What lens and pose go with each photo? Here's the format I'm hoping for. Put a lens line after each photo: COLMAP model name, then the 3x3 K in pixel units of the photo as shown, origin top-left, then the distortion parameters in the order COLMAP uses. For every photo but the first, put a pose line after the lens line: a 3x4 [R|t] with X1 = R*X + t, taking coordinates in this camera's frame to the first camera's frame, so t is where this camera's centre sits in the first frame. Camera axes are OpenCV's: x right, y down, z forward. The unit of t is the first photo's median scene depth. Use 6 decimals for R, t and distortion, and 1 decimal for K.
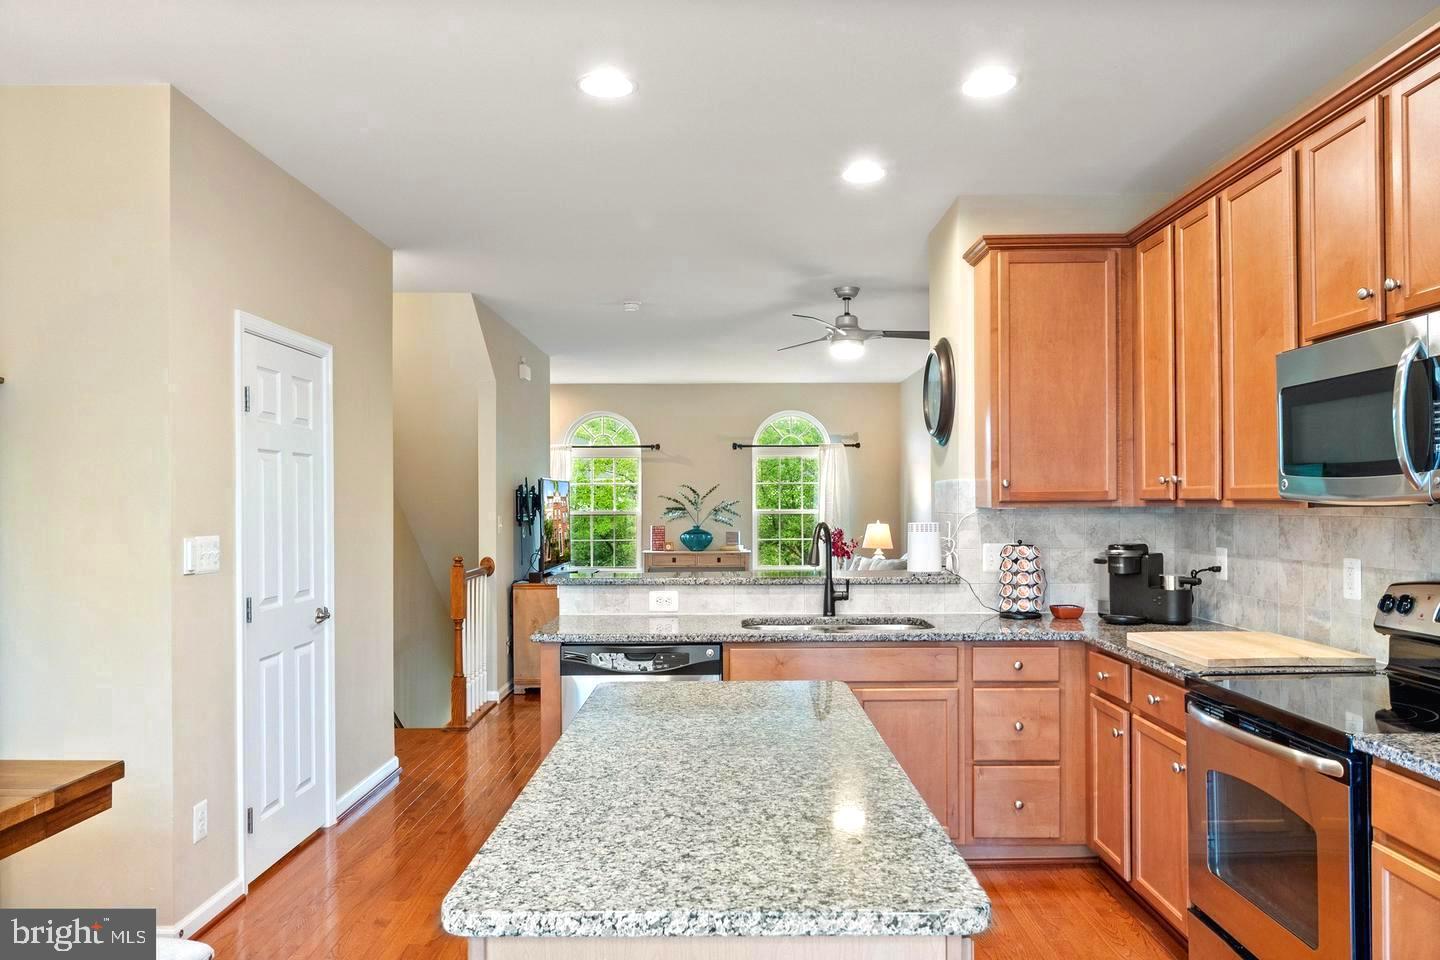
lens RADIAL K [[995.2, 0, 739.6], [0, 995.2, 500.7], [0, 0, 1]] dist [-0.002135, -0.000999]
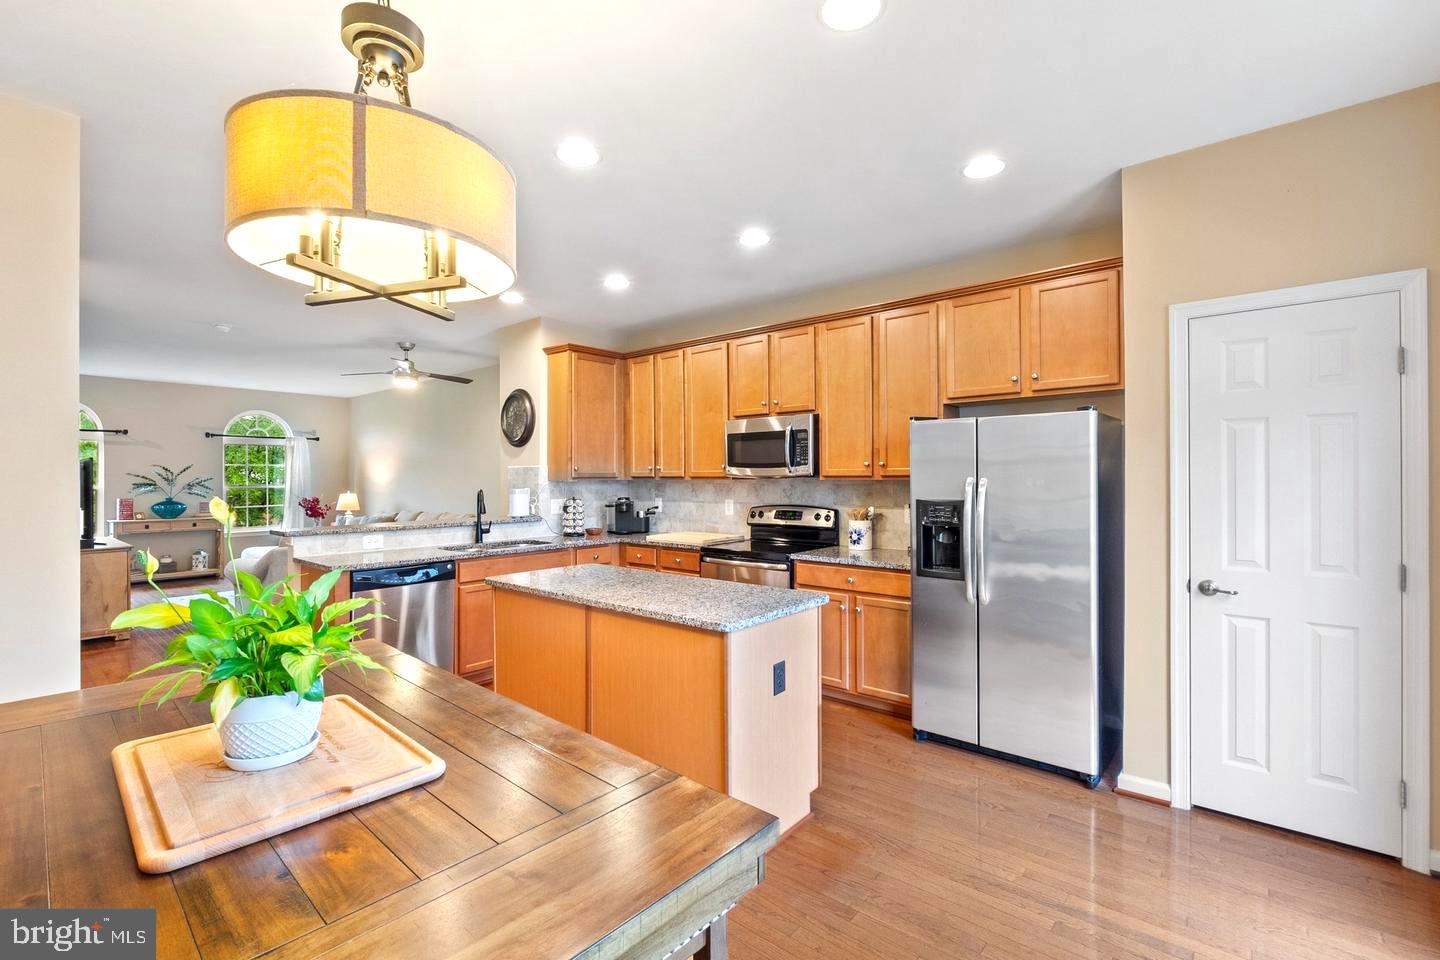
lens RADIAL K [[614.0, 0, 724.6], [0, 614.0, 475.7], [0, 0, 1]] dist [-0.008689, -0.000026]
pose [[0.647480, 0.004744, 0.762067, -0.445455], [-0.000669, 0.999984, -0.005656, 0.003591], [-0.762082, 0.003152, 0.647473, -0.025518]]
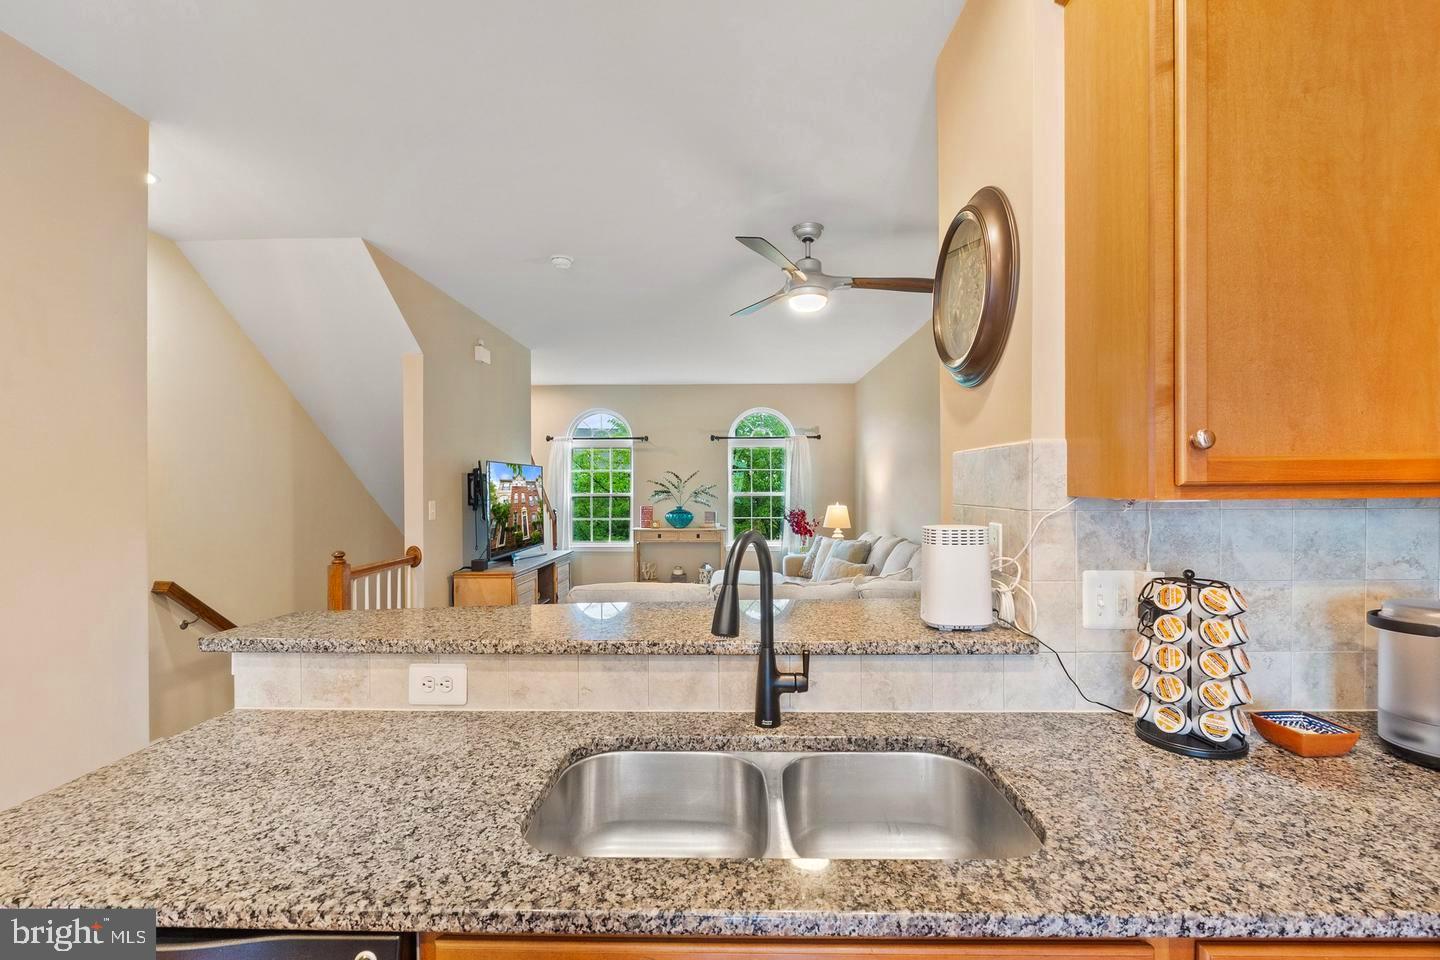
lens RADIAL K [[629.7, 0, 725.7], [0, 629.7, 490.1], [0, 0, 1]] dist [-0.007098, -0.000146]
pose [[0.999662, 0.000039, -0.025997, 0.076932], [0.000169, 0.999968, 0.007996, 0.000929], [0.025997, -0.007997, 0.999630, 0.689288]]
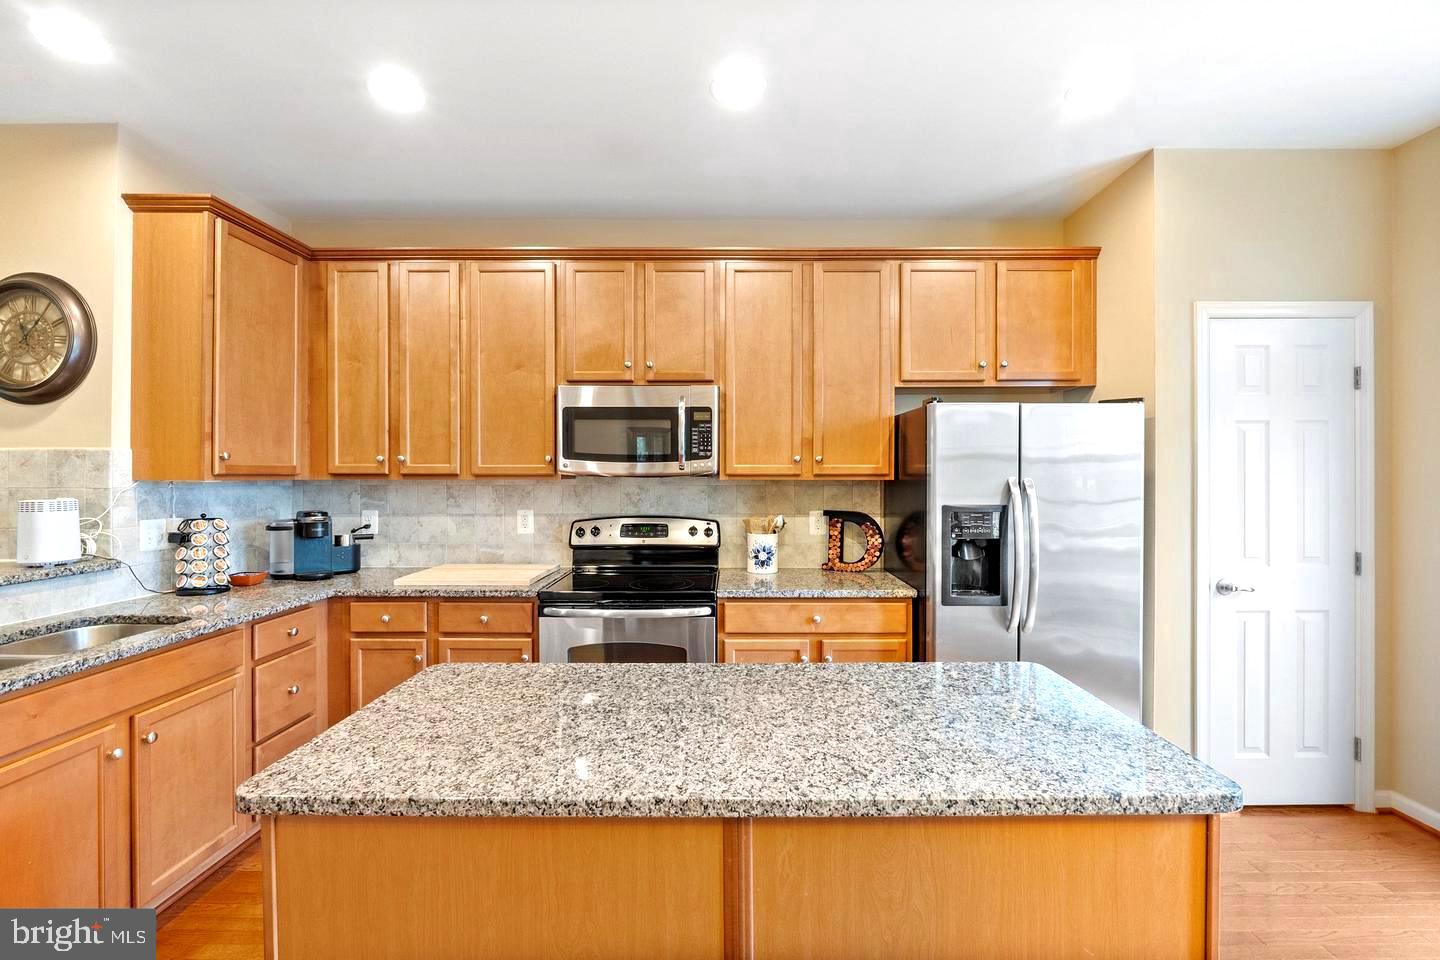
lens RADIAL K [[614.0, 0, 724.6], [0, 614.0, 475.7], [0, 0, 1]] dist [-0.008689, -0.000026]
pose [[0.017641, 0.007377, 0.999817, -0.302574], [-0.002337, 0.999970, -0.007336, 0.005046], [-0.999842, -0.002207, 0.017658, 0.460340]]
